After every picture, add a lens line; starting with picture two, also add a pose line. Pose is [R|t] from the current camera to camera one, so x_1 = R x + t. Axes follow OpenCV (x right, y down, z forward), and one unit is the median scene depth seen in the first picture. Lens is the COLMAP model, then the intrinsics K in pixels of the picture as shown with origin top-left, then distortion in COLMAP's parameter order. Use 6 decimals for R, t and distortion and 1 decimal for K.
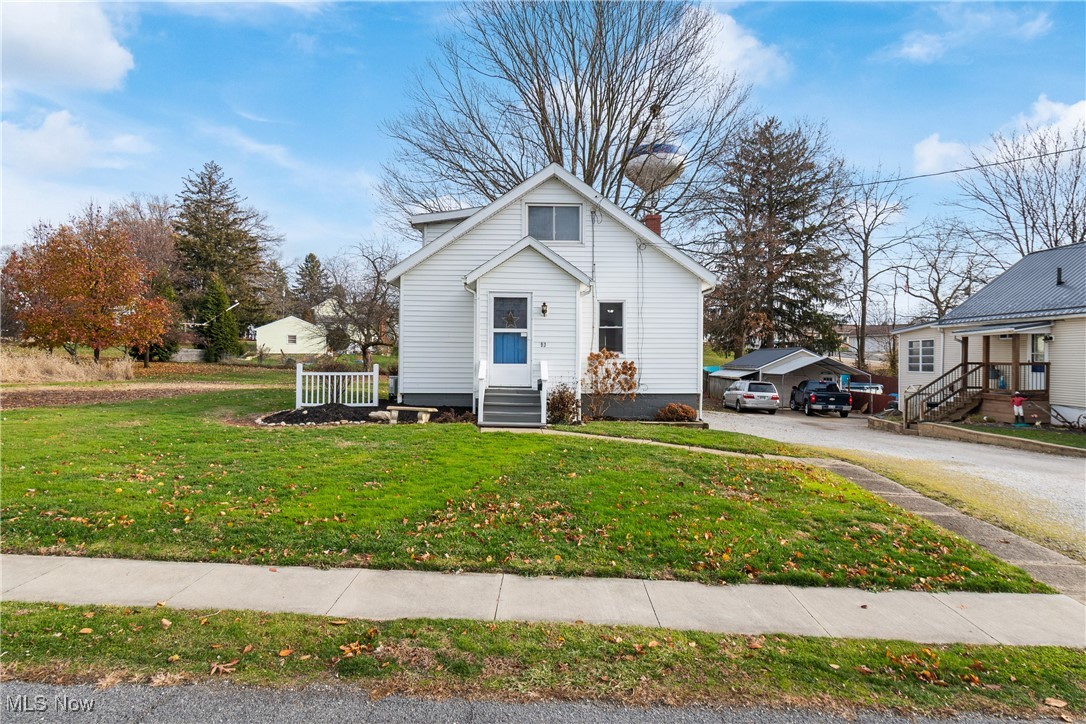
lens RADIAL K [[480.4, 0, 543.0], [0, 480.4, 362.0], [0, 0, 1]] dist [0.000794, 0.000048]
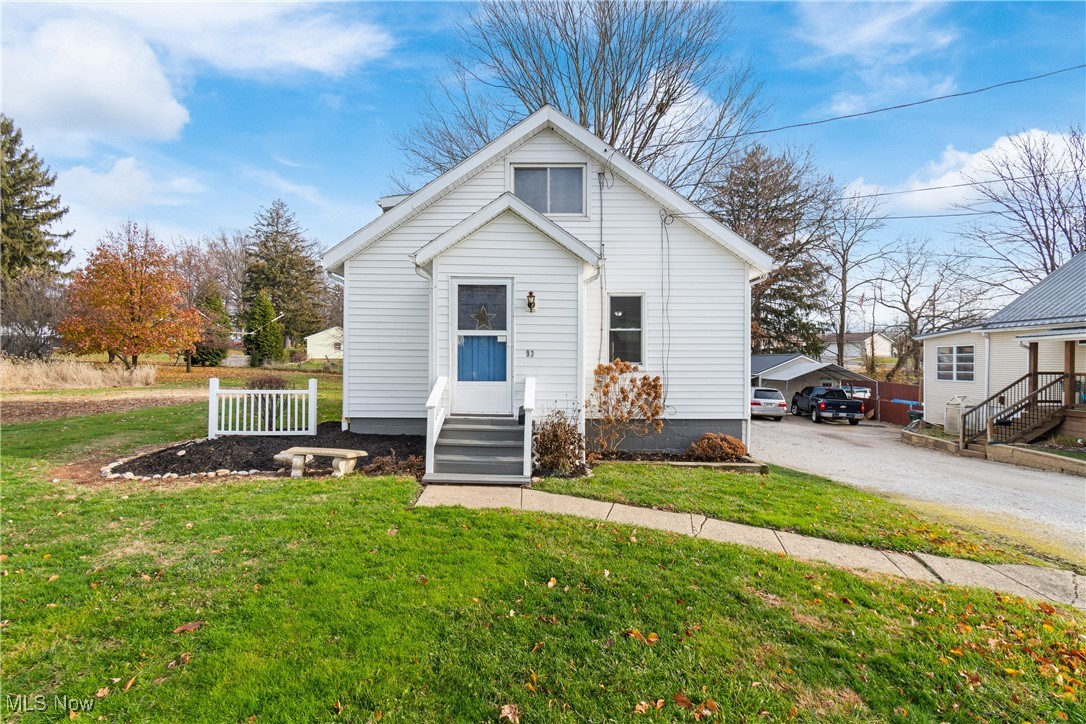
lens RADIAL K [[422.9, 0, 543.0], [0, 422.9, 362.0], [0, 0, 1]] dist [0.001164, 0.000188]
pose [[0.999780, -0.000684, -0.020973, 0.027158], [0.000484, 0.999954, -0.009552, -0.015699], [0.020978, 0.009540, 0.999734, 0.339917]]
